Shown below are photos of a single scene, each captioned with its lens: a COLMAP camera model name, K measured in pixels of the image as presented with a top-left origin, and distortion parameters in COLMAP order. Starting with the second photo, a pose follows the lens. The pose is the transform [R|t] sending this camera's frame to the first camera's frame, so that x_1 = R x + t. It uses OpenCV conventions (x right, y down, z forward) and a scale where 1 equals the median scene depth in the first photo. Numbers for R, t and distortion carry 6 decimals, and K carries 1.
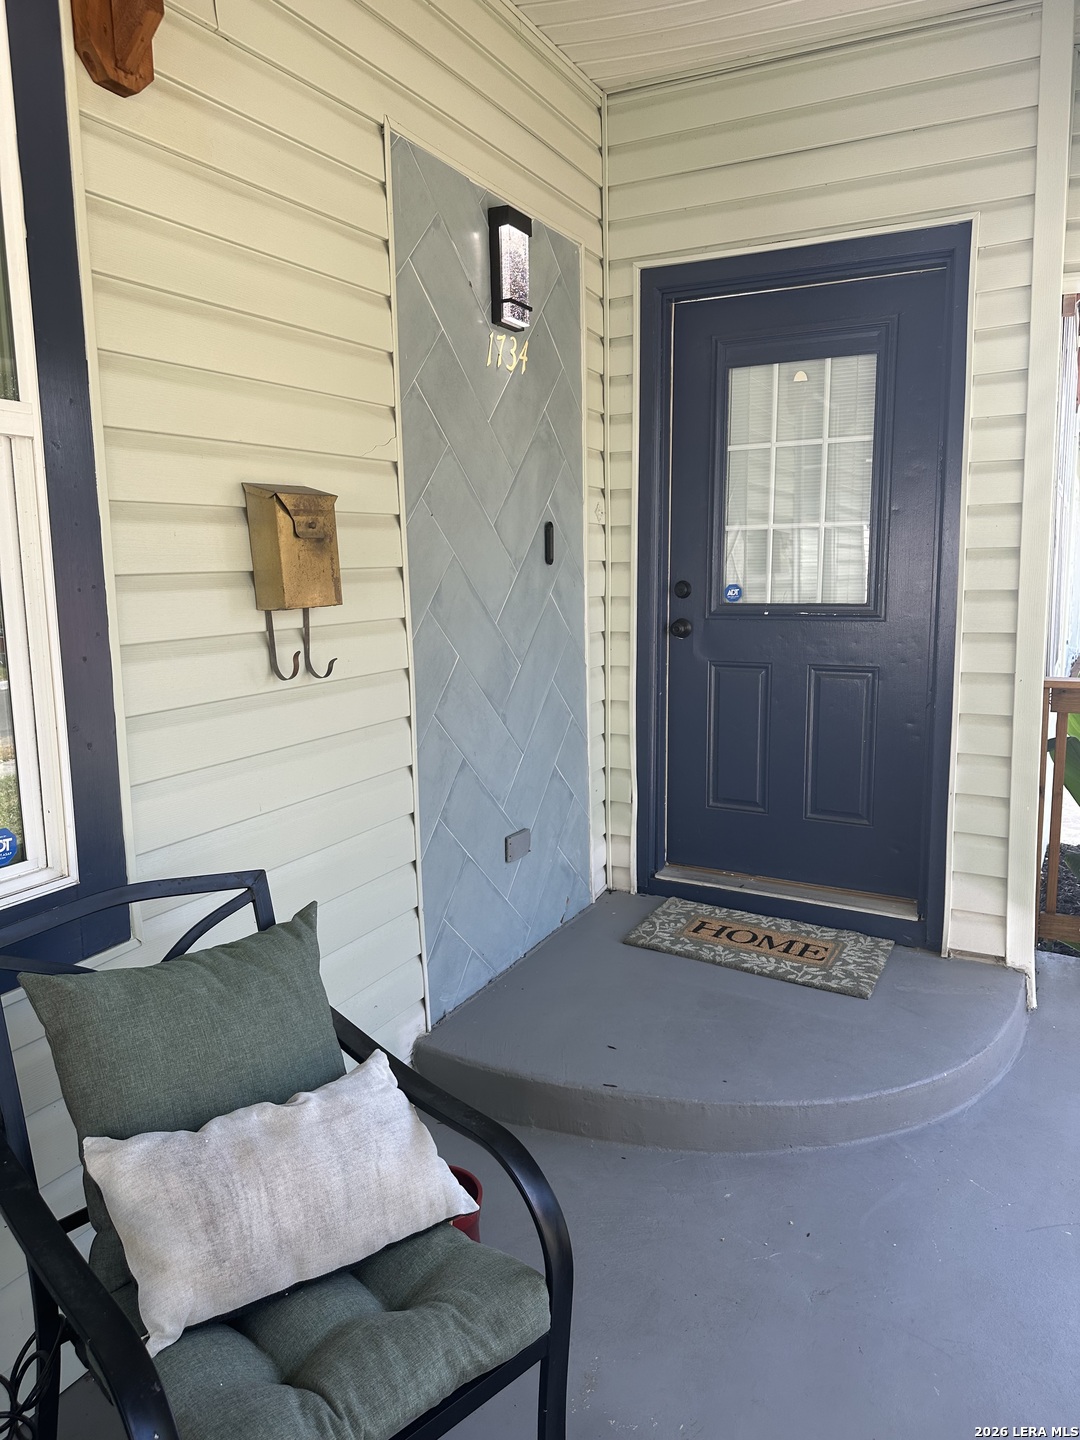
lens RADIAL K [[1003.1, 0, 537.9], [0, 1003.1, 718.8], [0, 0, 1]] dist [0.061870, -0.083083]
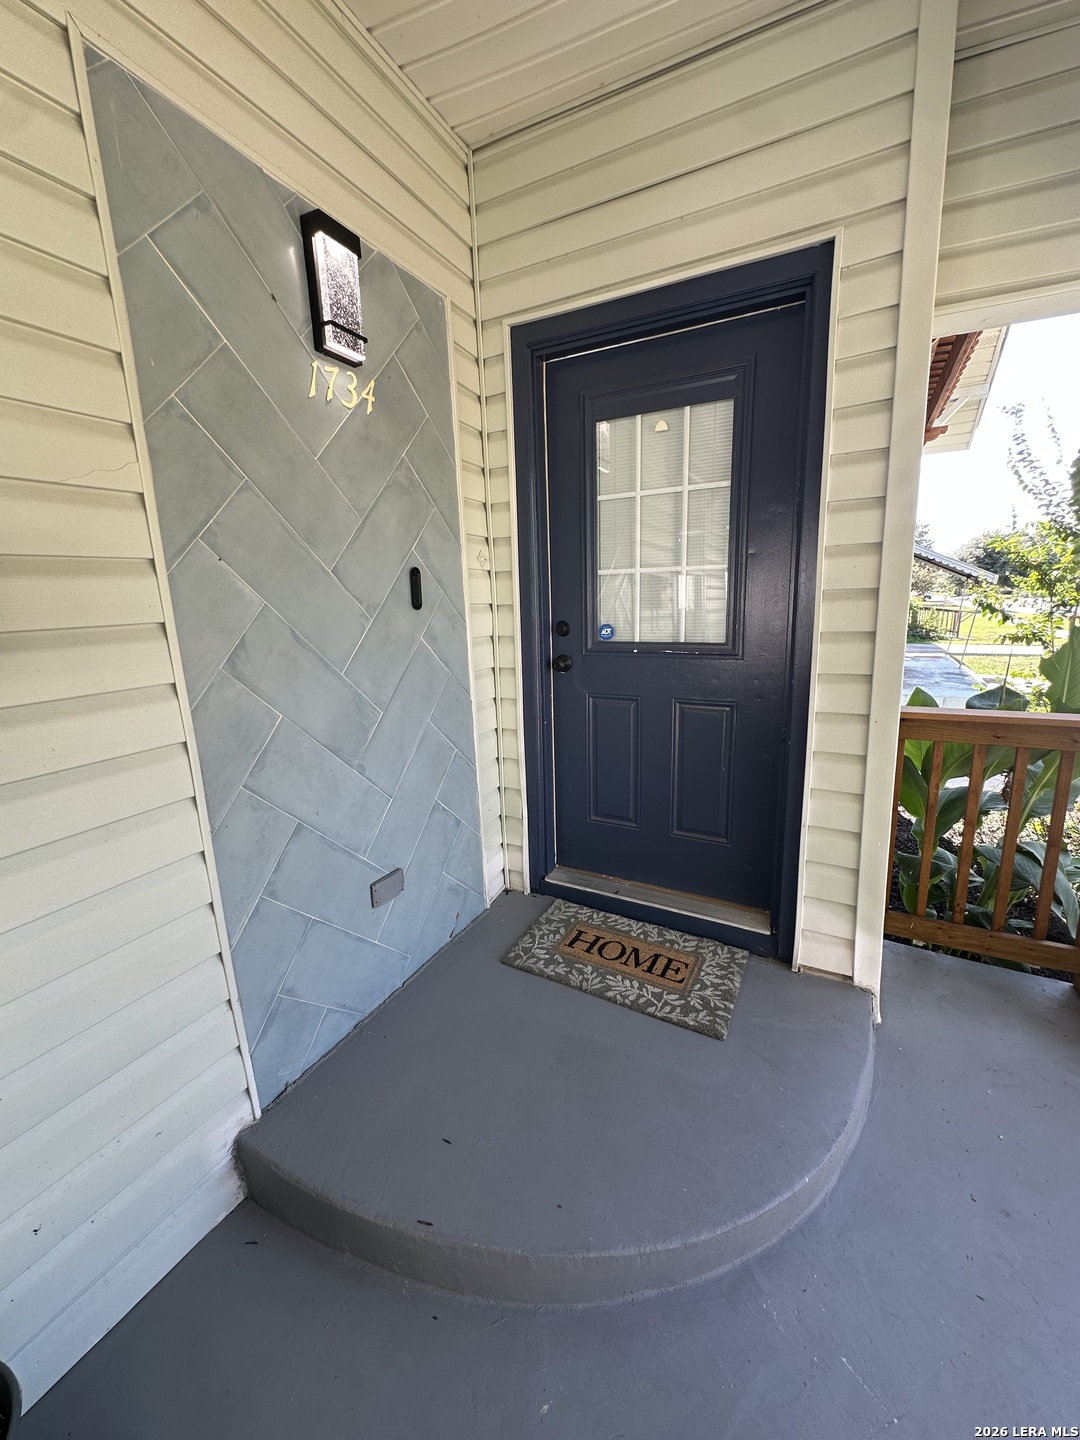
lens RADIAL K [[573.6, 0, 548.2], [0, 573.6, 721.8], [0, 0, 1]] dist [-0.006240, 0.001378]
pose [[0.999829, -0.017478, 0.005989, 0.146219], [0.017100, 0.998162, 0.058138, -0.075697], [-0.006994, -0.058025, 0.998291, 0.429637]]
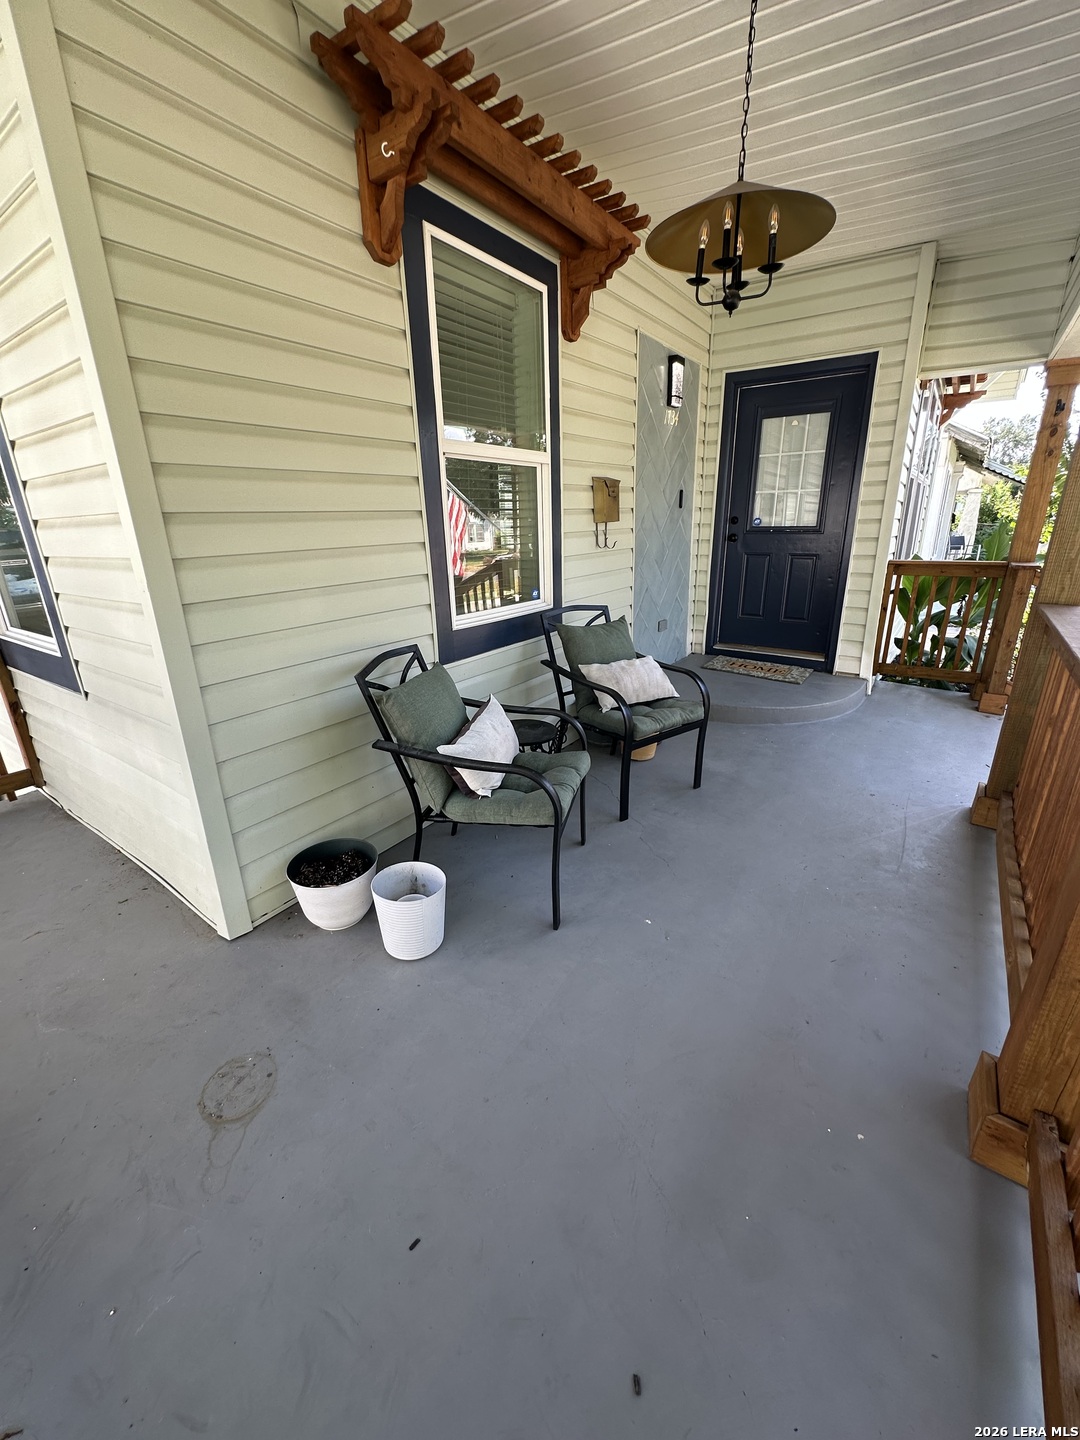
lens RADIAL K [[573.6, 0, 544.9], [0, 573.6, 722.4], [0, 0, 1]] dist [-0.006240, 0.001378]
pose [[0.992705, 0.034361, -0.115573, -0.142609], [-0.012278, 0.982358, 0.186607, 0.102898], [0.119946, -0.183826, 0.975613, -0.500974]]
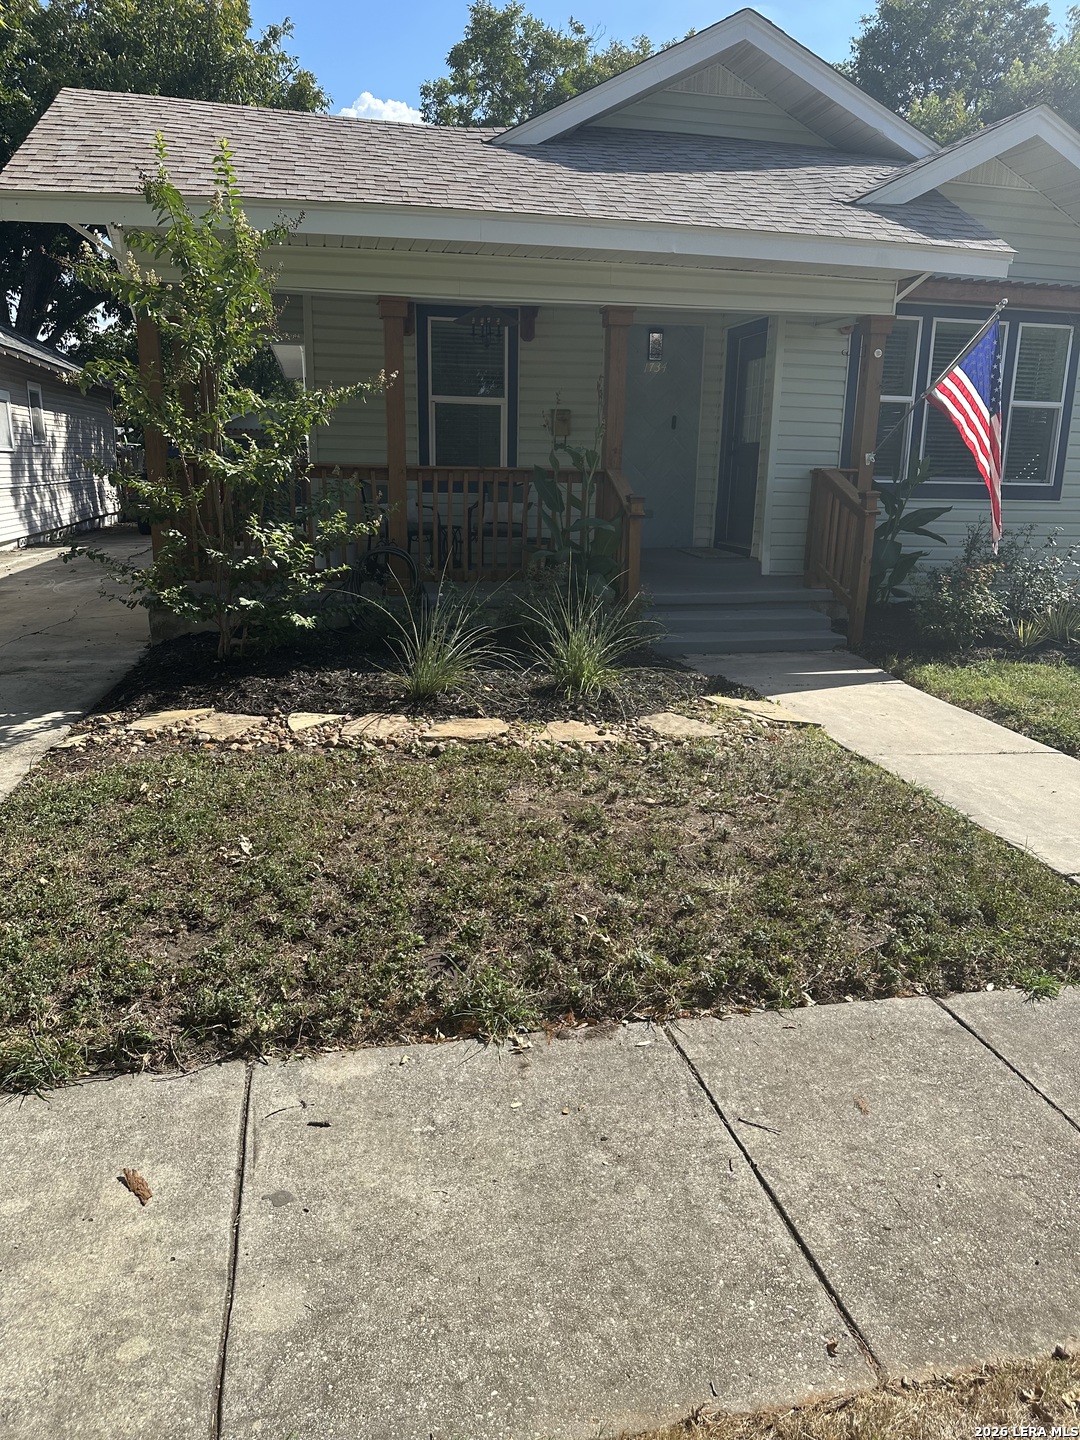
lens RADIAL K [[1003.1, 0, 542.8], [0, 1003.1, 734.3], [0, 0, 1]] dist [0.061870, -0.083083]
pose [[0.644208, 0.206823, -0.736356, 2.504185], [-0.137844, 0.978376, 0.154206, 0.392837], [0.752326, 0.002161, 0.658787, -1.583032]]
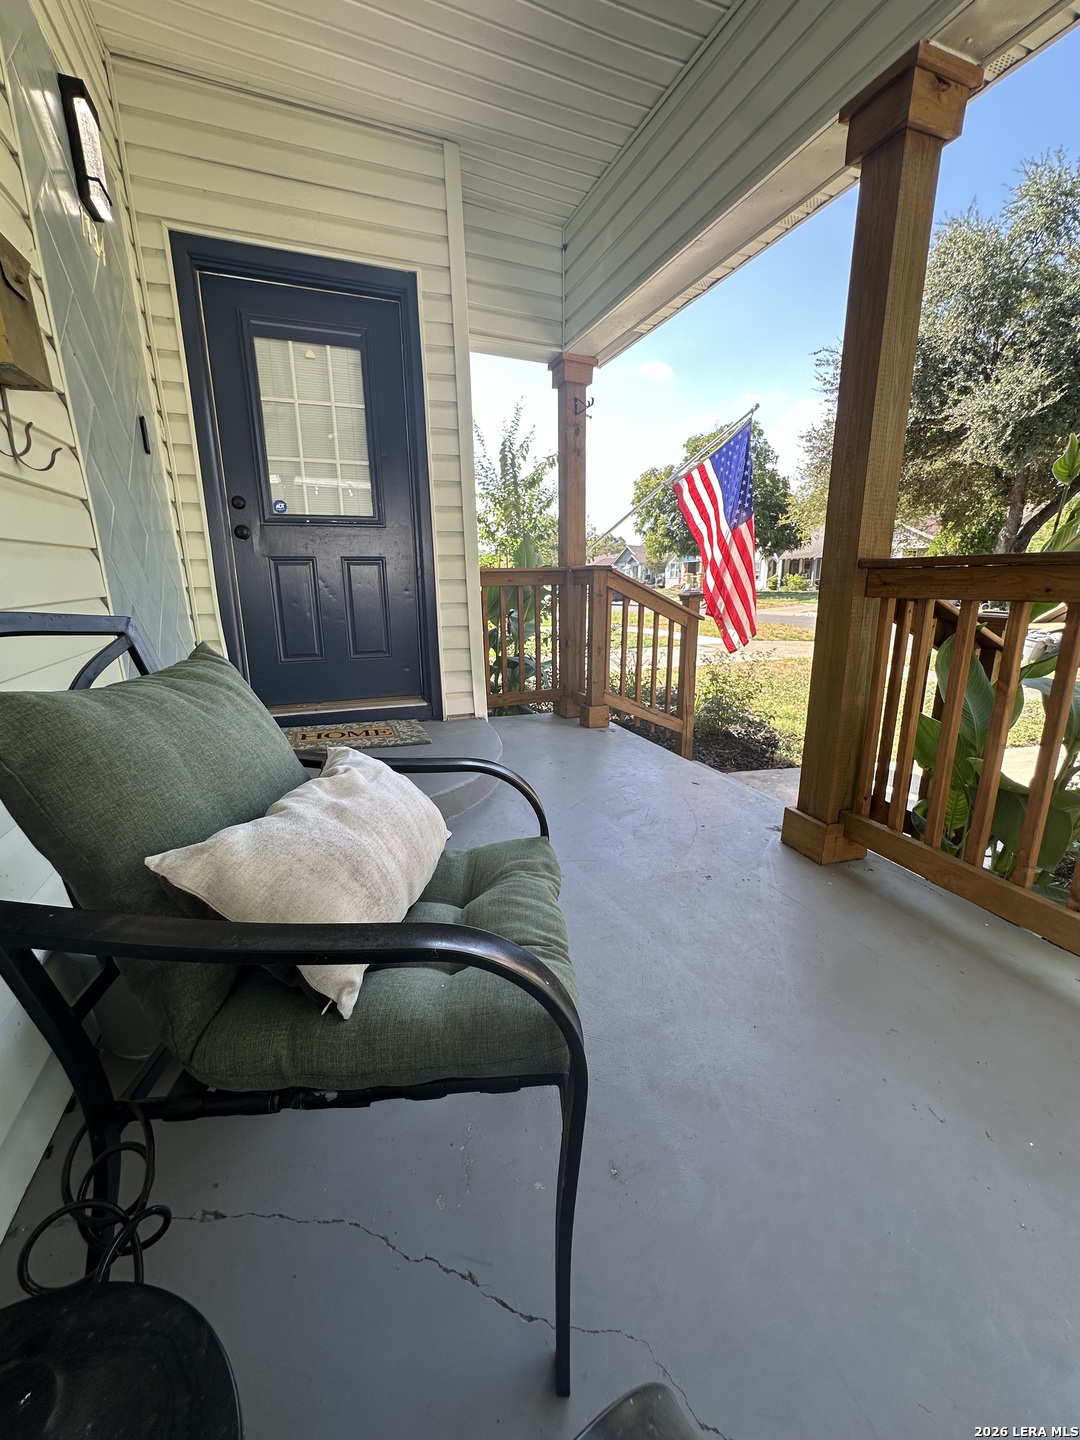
lens RADIAL K [[573.6, 0, 535.0], [0, 573.6, 723.4], [0, 0, 1]] dist [-0.006240, 0.001378]
pose [[0.663543, -0.178616, 0.726503, -0.247011], [0.114830, 0.983890, 0.137018, 0.126188], [-0.739273, -0.007493, 0.673364, 0.210021]]
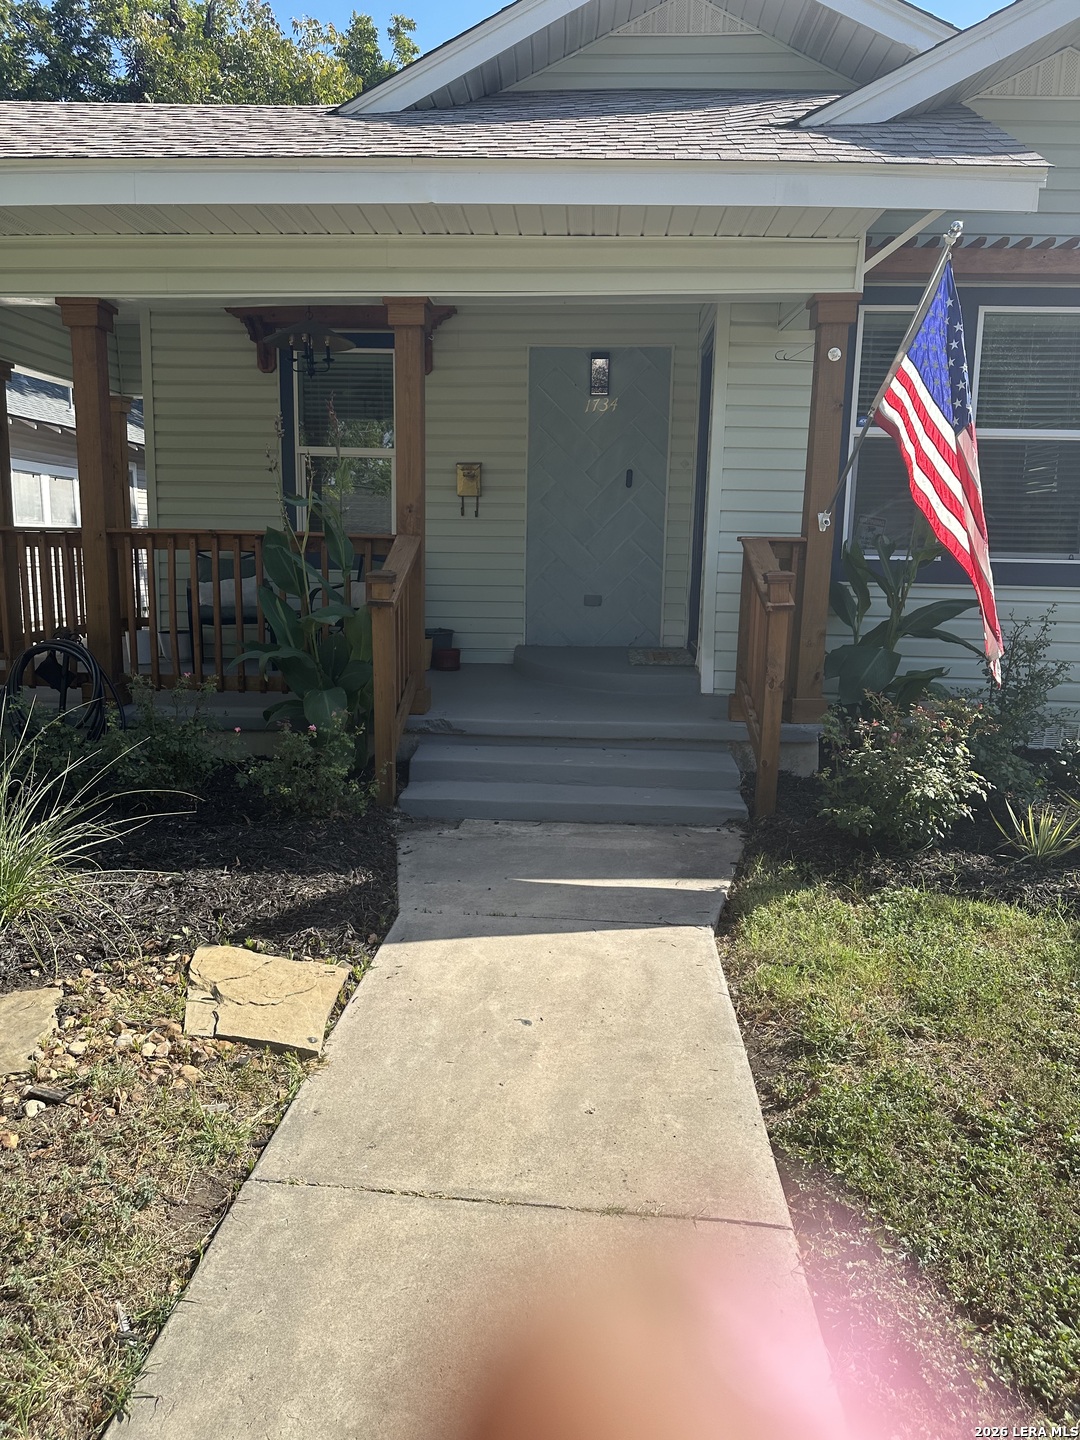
lens RADIAL K [[1003.1, 0, 544.1], [0, 1003.1, 727.6], [0, 0, 1]] dist [0.061870, -0.083083]
pose [[0.419347, 0.169178, -0.891923, 2.275120], [-0.161374, 0.980727, 0.110150, 0.184736], [0.893368, 0.097742, 0.438566, -0.186710]]
